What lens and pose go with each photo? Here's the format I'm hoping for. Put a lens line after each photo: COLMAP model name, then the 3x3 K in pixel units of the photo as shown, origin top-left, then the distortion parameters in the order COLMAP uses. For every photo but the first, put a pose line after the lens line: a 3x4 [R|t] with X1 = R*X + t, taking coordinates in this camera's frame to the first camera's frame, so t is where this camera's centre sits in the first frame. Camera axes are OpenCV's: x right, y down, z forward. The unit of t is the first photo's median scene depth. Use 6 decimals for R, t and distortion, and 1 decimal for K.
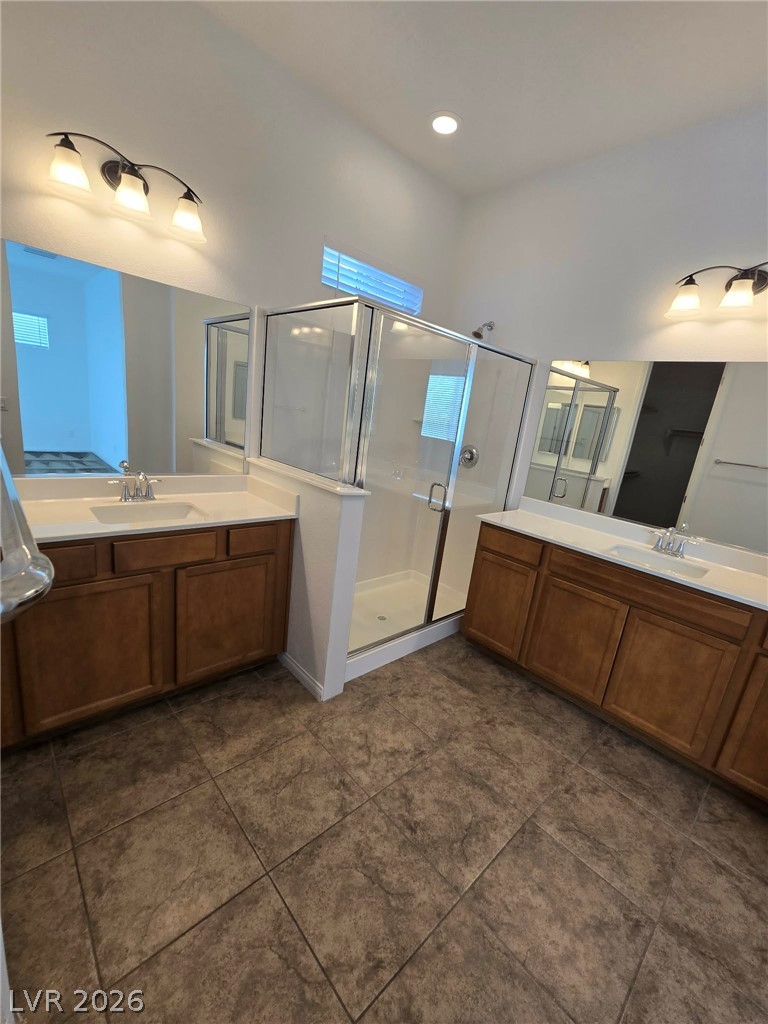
lens RADIAL K [[421.4, 0, 384.7], [0, 421.4, 515.5], [0, 0, 1]] dist [0.000356, 0.000366]
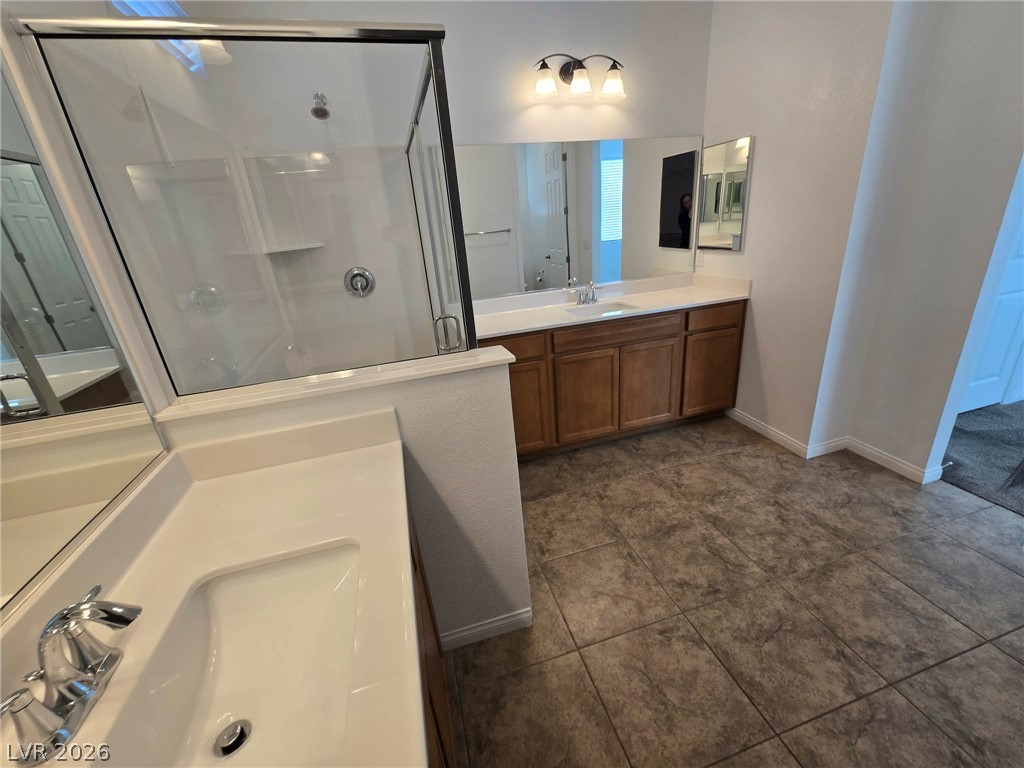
lens RADIAL K [[421.4, 0, 518.6], [0, 421.4, 381.7], [0, 0, 1]] dist [0.000356, 0.000366]
pose [[0.437749, -0.461834, 0.771417, -0.648550], [0.345579, 0.878509, 0.329845, -0.244550], [-0.830031, 0.122196, 0.544167, 0.642669]]
